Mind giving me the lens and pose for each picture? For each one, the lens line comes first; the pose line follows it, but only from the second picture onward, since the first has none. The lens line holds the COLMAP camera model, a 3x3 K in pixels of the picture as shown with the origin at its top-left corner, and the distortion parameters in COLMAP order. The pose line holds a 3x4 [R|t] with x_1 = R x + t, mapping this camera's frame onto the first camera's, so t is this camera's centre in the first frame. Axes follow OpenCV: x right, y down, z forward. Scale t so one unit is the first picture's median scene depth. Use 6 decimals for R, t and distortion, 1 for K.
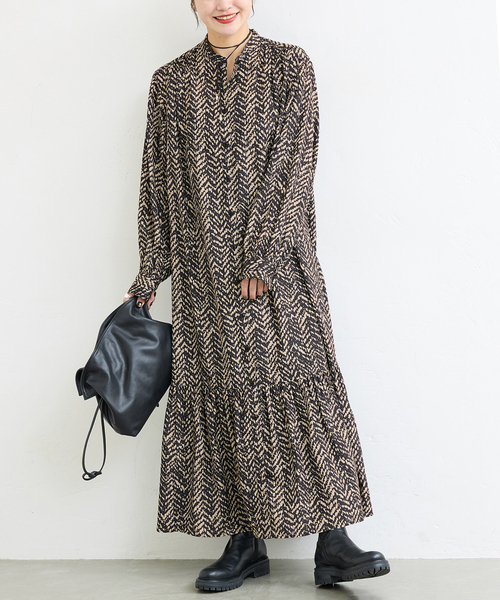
lens RADIAL K [[1054.9, 0, 251.0], [0, 1054.9, 299.3], [0, 0, 1]] dist [0.389301, 0.000000]
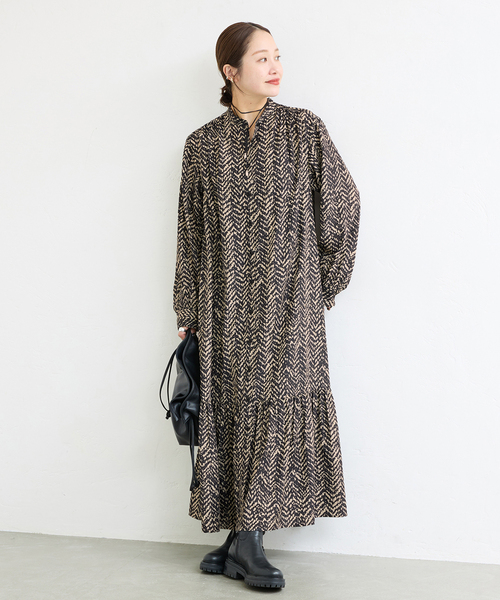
lens RADIAL K [[1054.9, 0, 248.7], [0, 1054.9, 300.7], [0, 0, 1]] dist [0.389301, 0.000000]
pose [[0.957689, -0.002938, -0.287788, 0.313858], [0.002723, 0.999996, -0.001148, -0.026821], [0.287791, 0.000315, 0.957693, -0.118777]]
